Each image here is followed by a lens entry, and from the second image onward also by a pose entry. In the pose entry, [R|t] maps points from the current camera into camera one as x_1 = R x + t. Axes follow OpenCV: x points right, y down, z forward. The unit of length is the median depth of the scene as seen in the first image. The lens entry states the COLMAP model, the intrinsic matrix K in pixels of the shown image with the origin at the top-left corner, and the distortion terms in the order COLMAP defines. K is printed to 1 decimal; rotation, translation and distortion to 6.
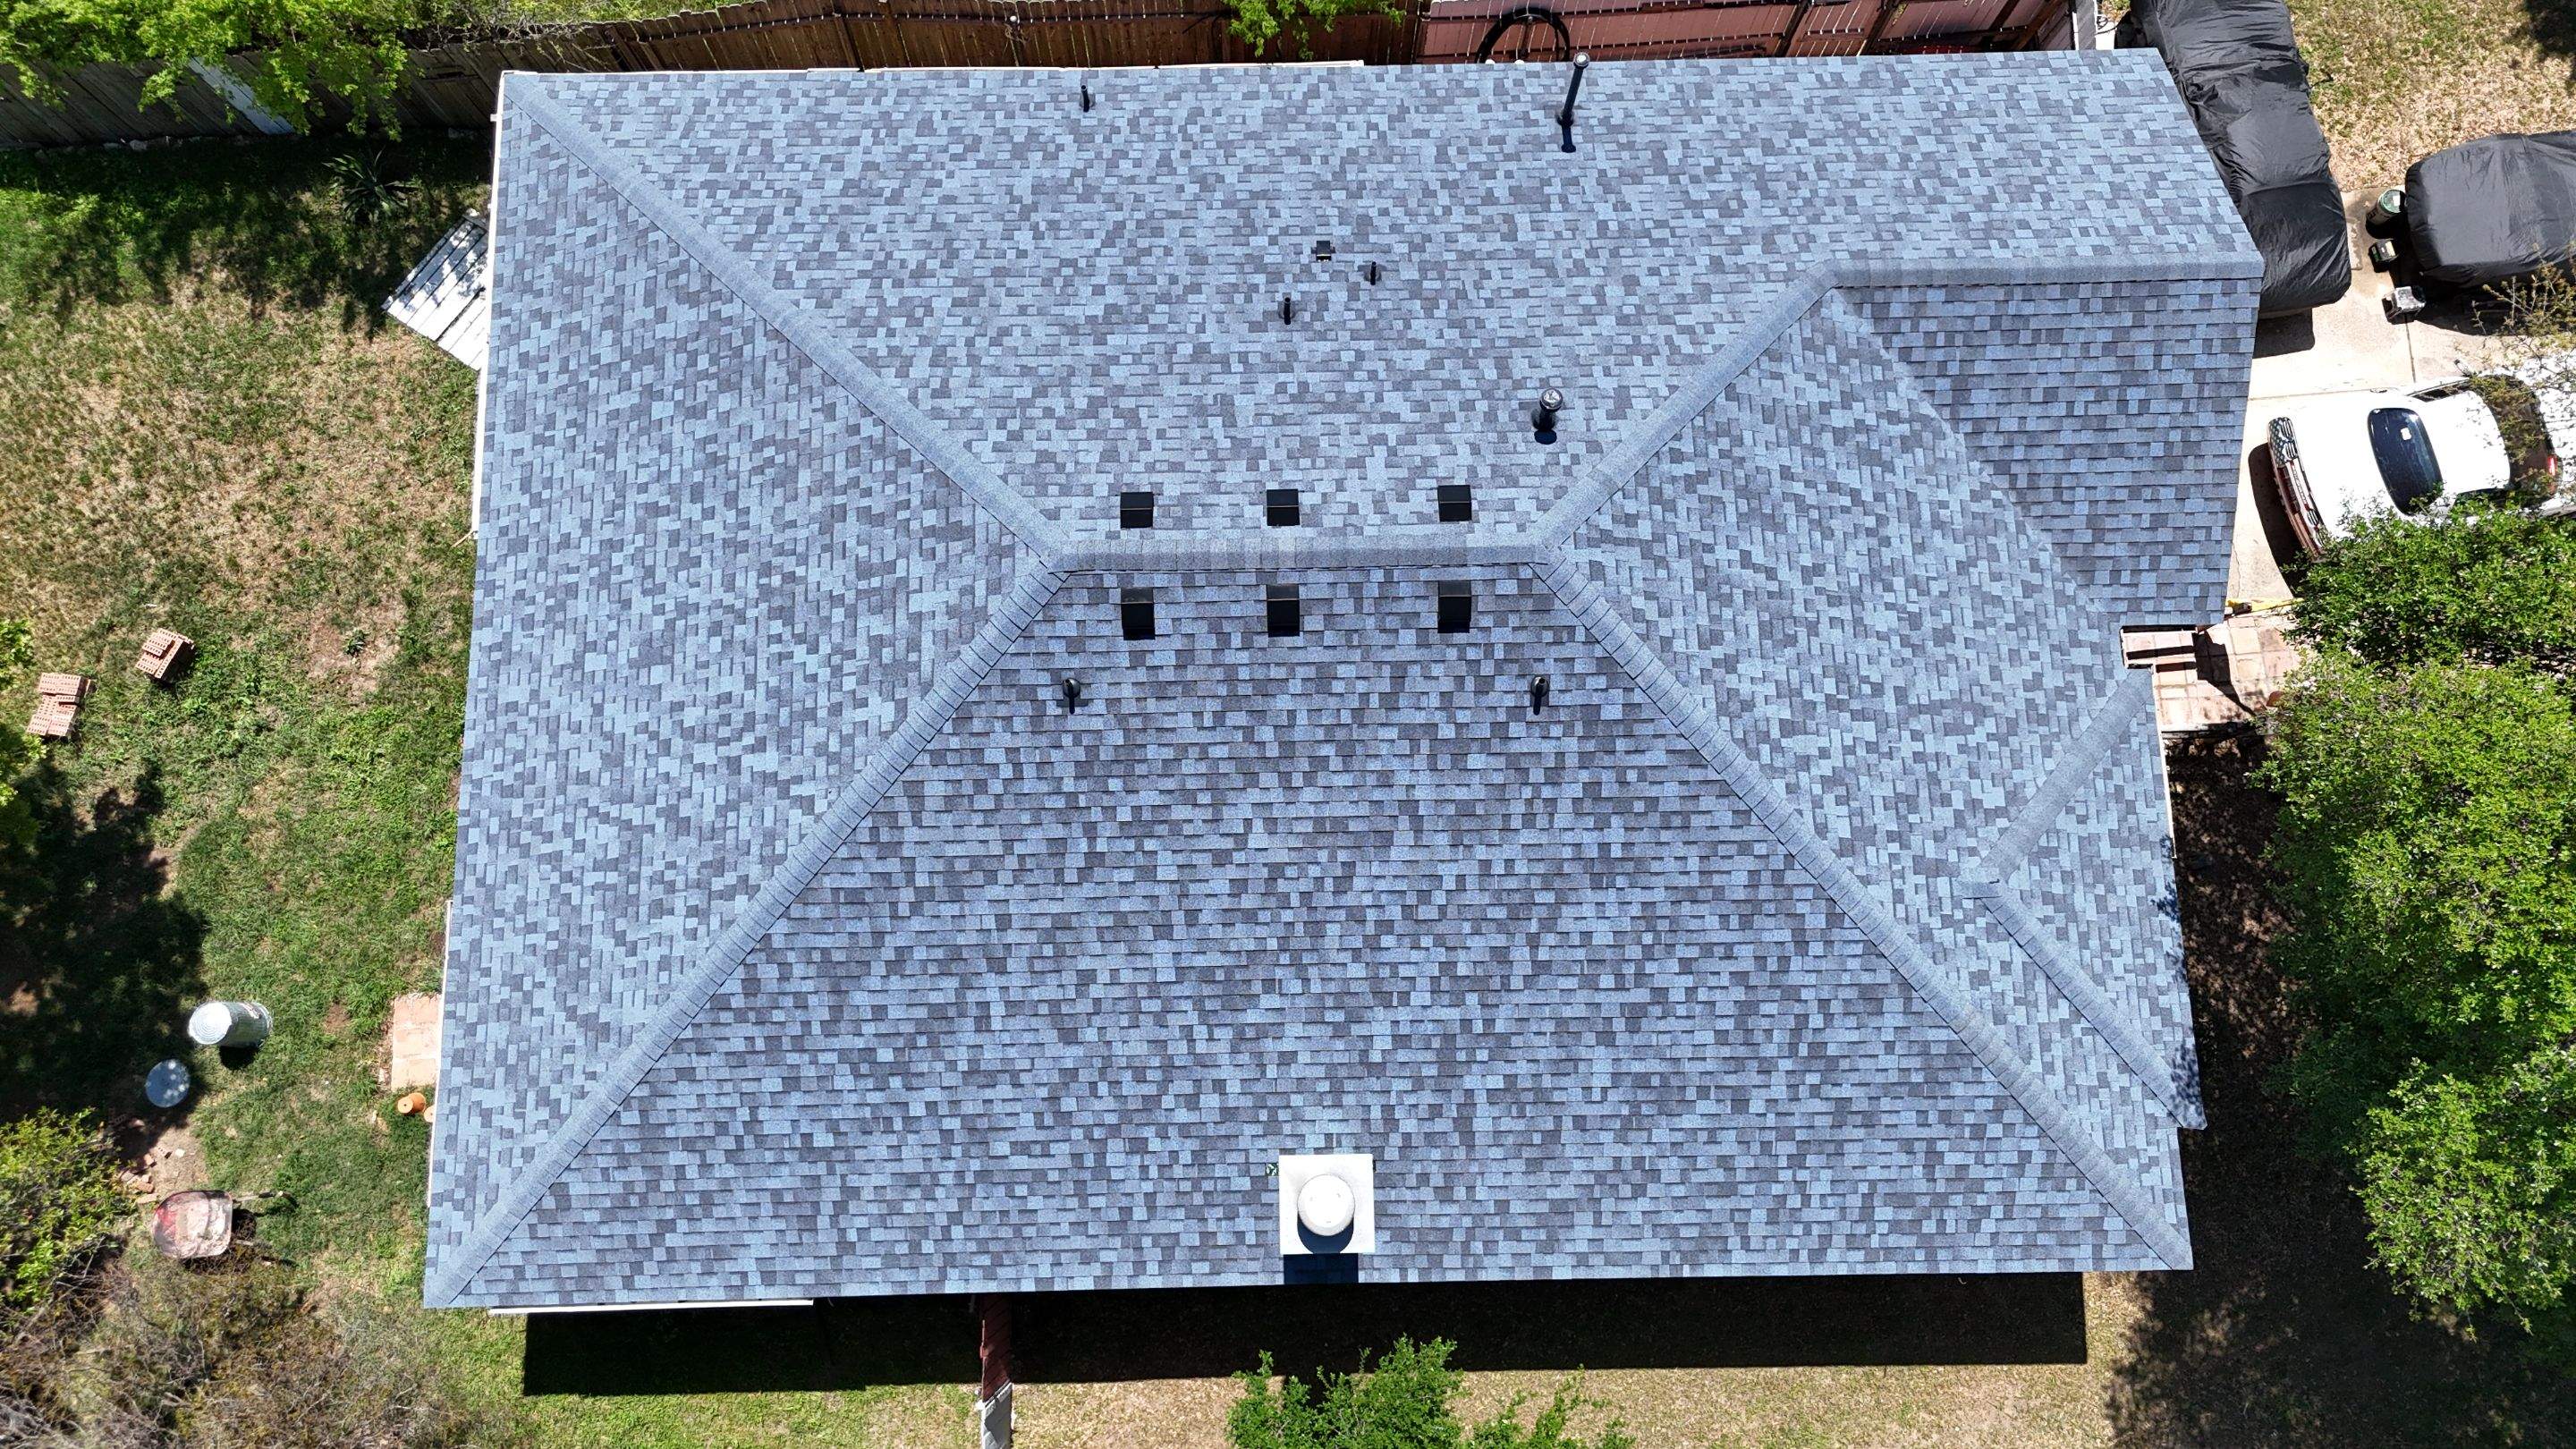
lens RADIAL K [[1893.5, 0, 1287.8], [0, 1893.5, 720.9], [0, 0, 1]] dist [0.077846, -0.075186]
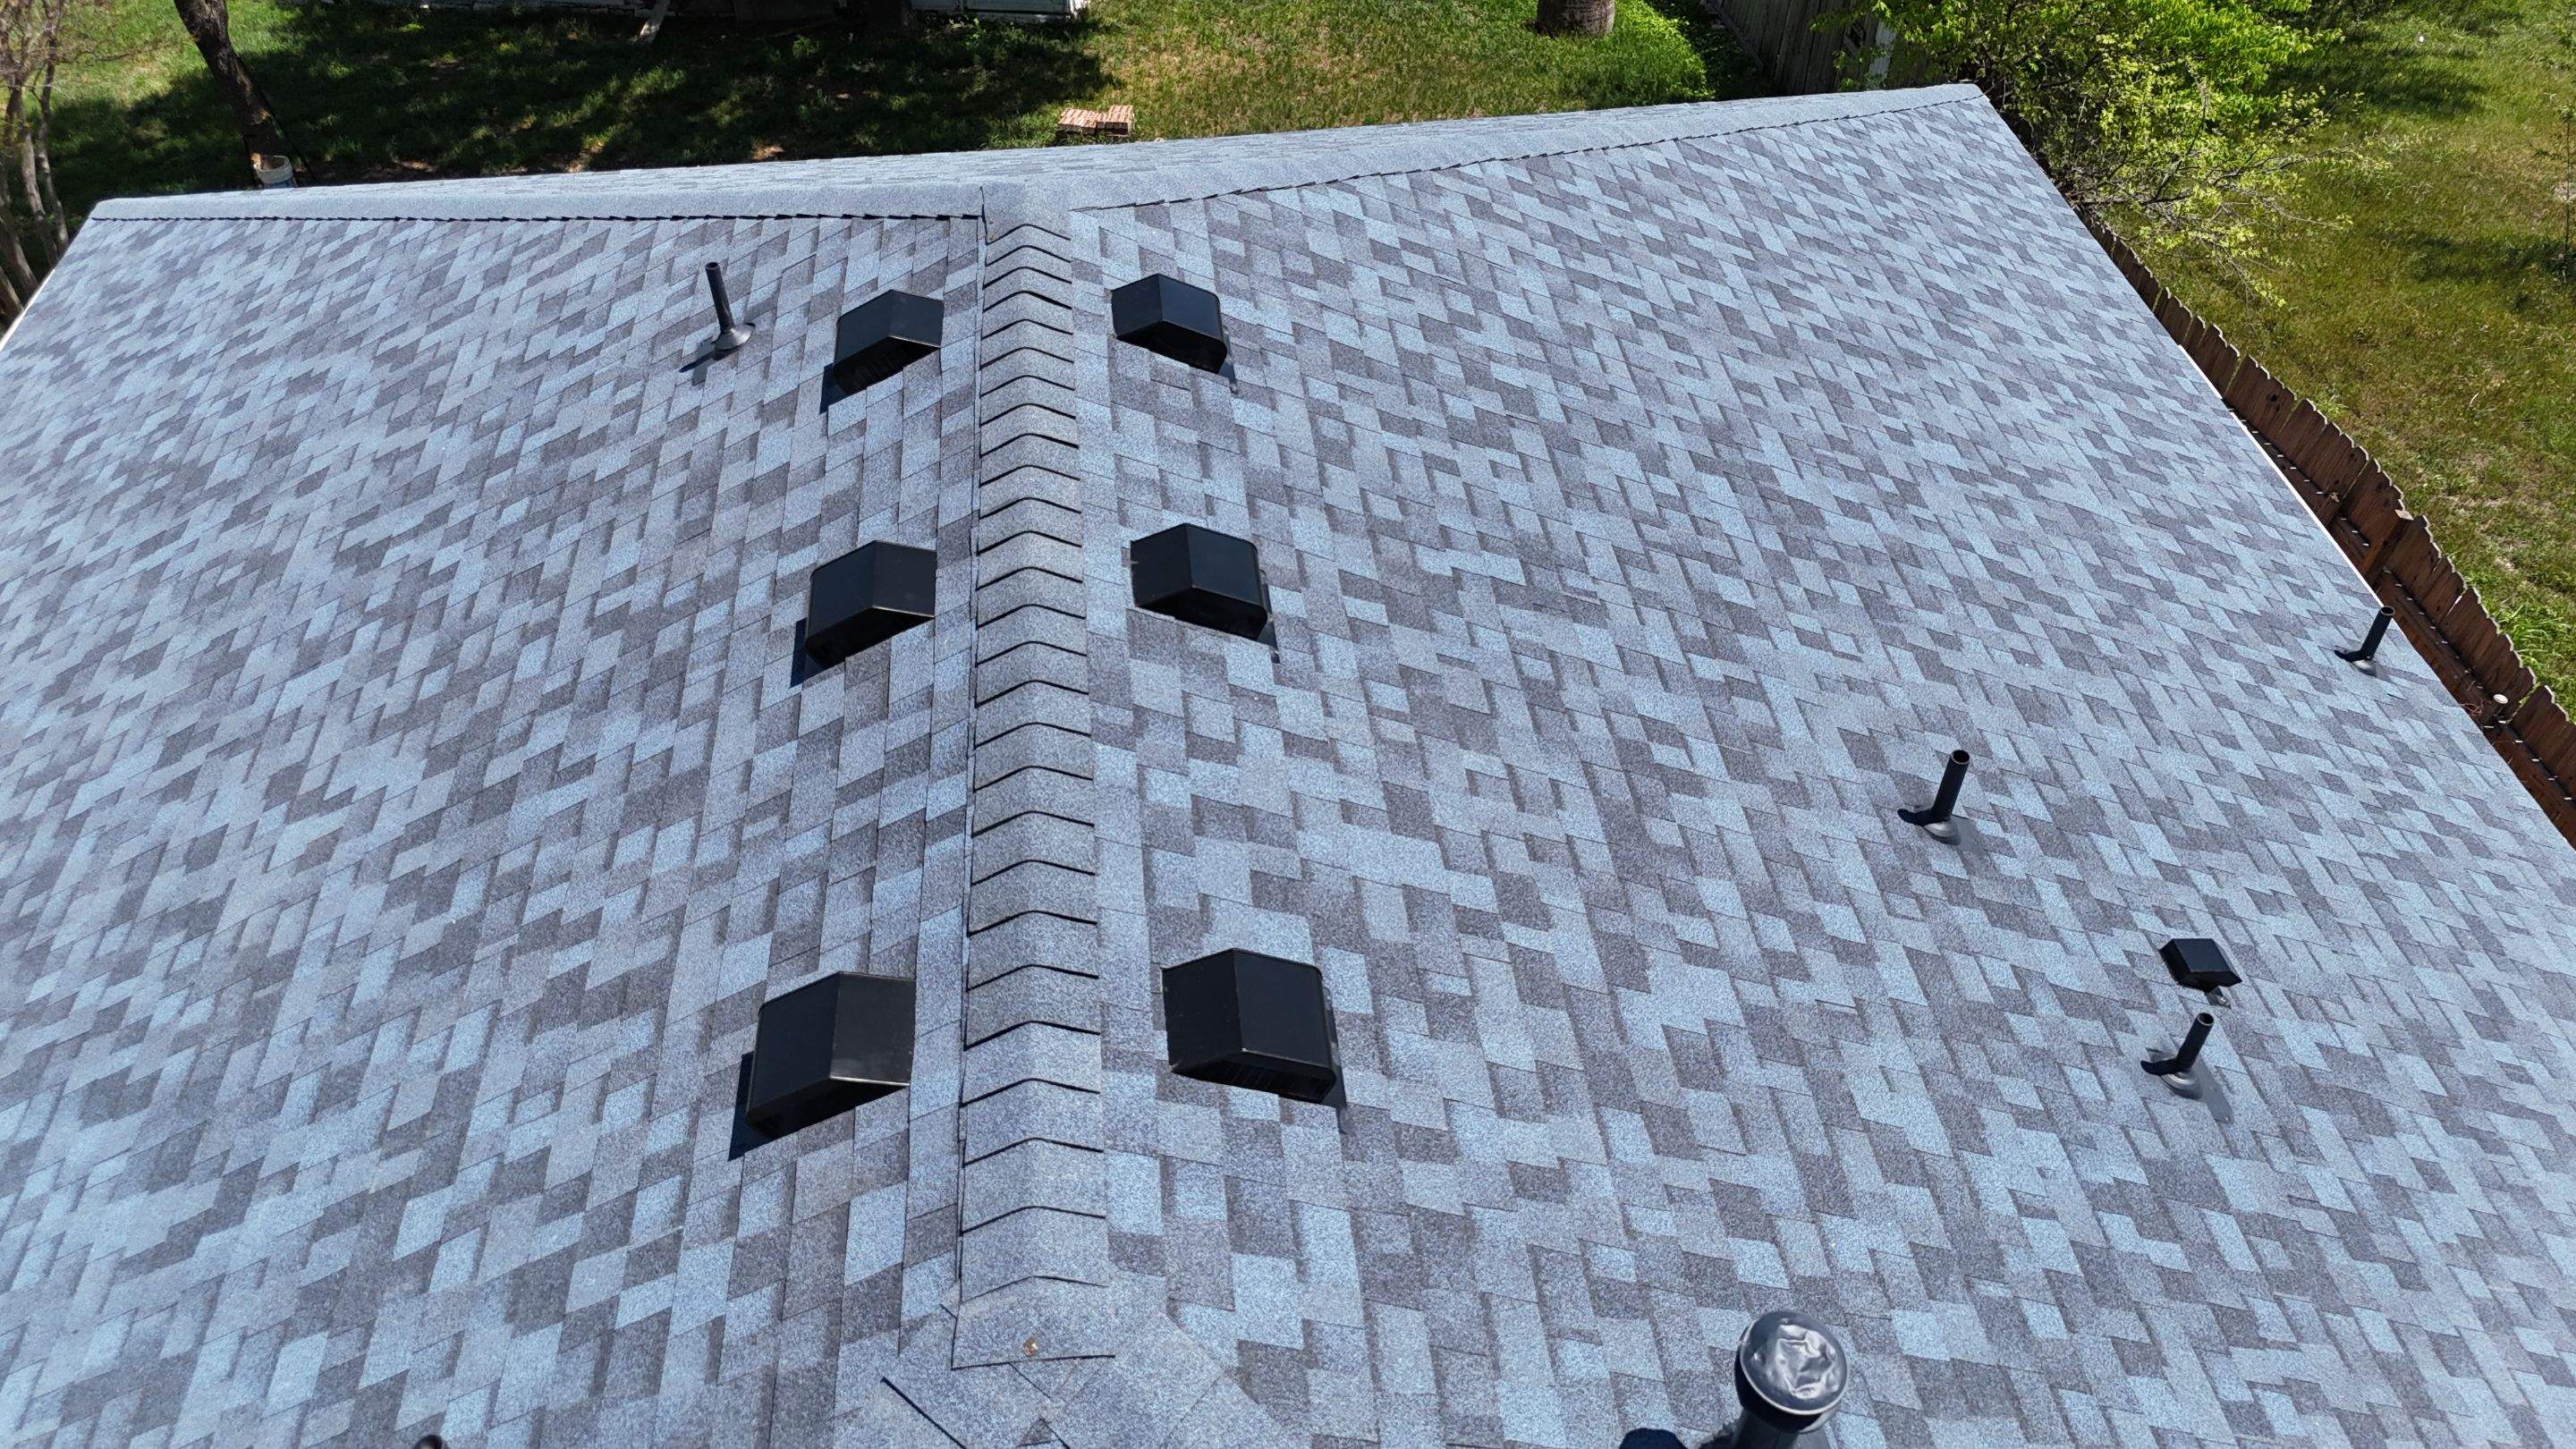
lens RADIAL K [[1893.5, 0, 1292.2], [0, 1893.5, 720.2], [0, 0, 1]] dist [0.077846, -0.075186]
pose [[0.084783, 0.694695, -0.714290, 0.226490], [-0.974058, 0.208742, 0.087399, -0.143195], [0.209818, 0.688350, 0.694371, 0.762968]]
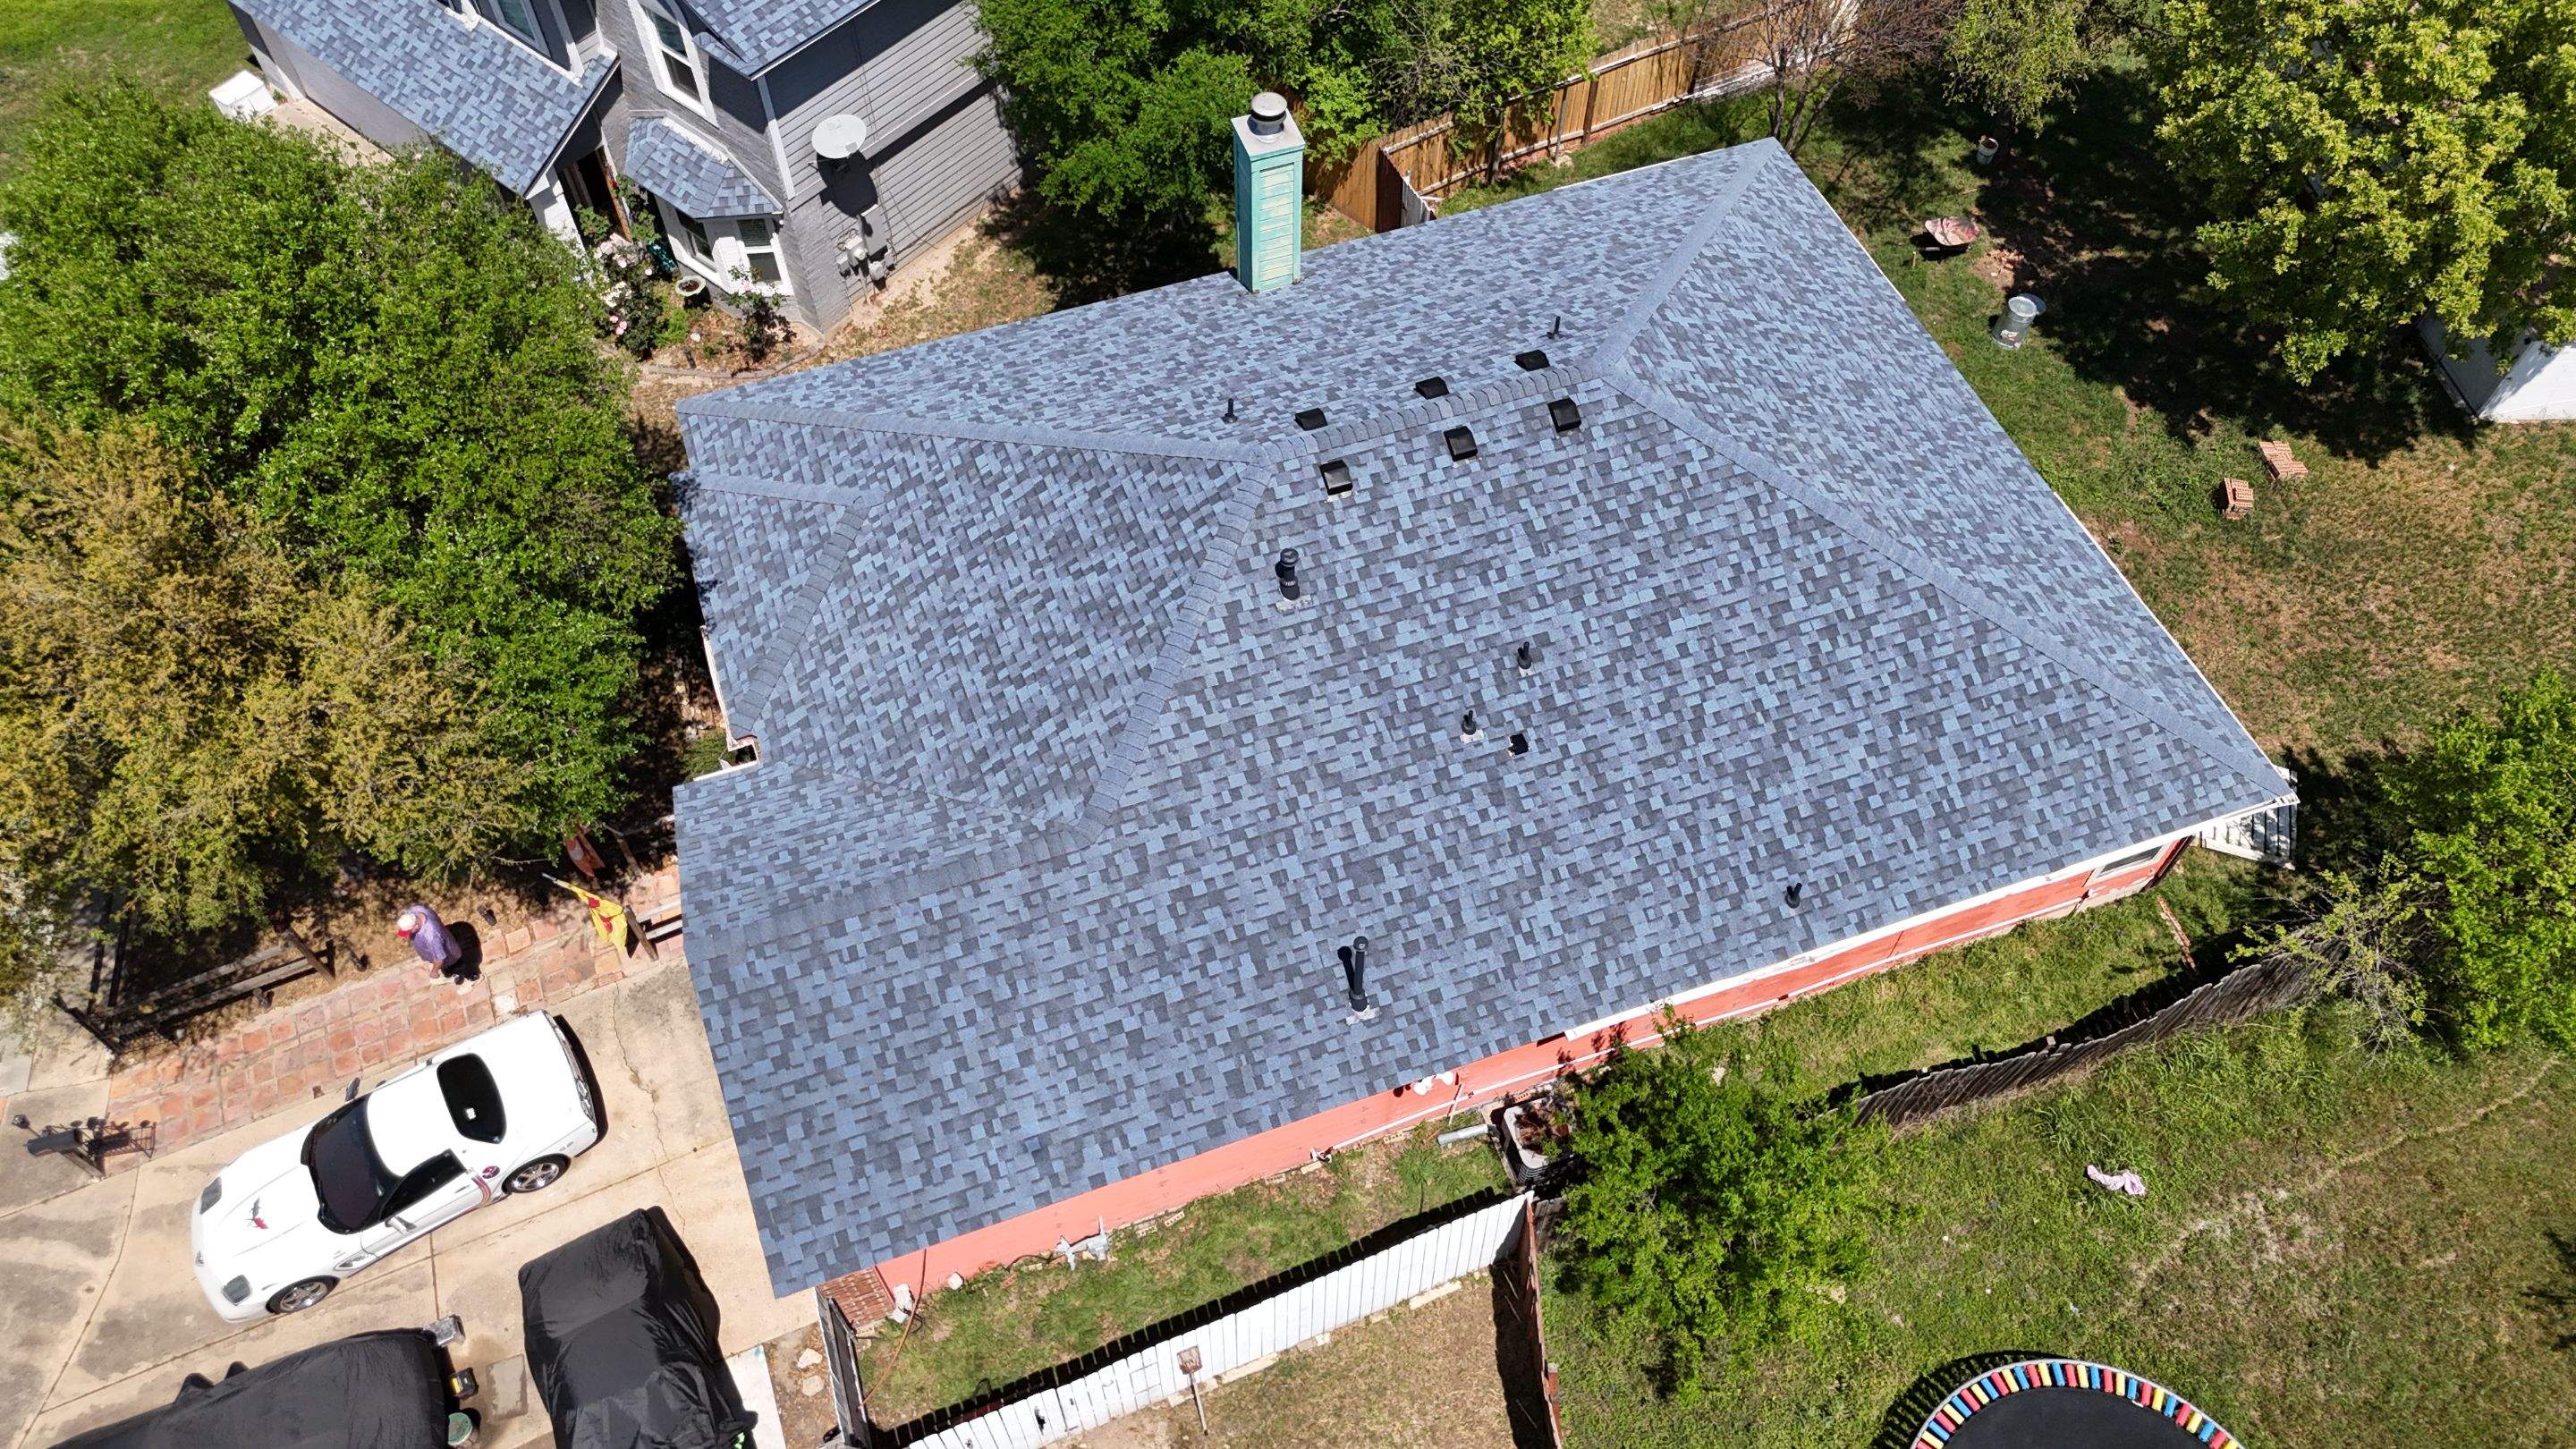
lens RADIAL K [[1893.5, 0, 1287.7], [0, 1893.5, 725.4], [0, 0, 1]] dist [0.077846, -0.075186]
pose [[-0.948081, 0.258378, -0.185429, 0.380322], [-0.312388, -0.647243, 0.695335, -1.049114], [0.059642, 0.717159, 0.694352, 0.219993]]
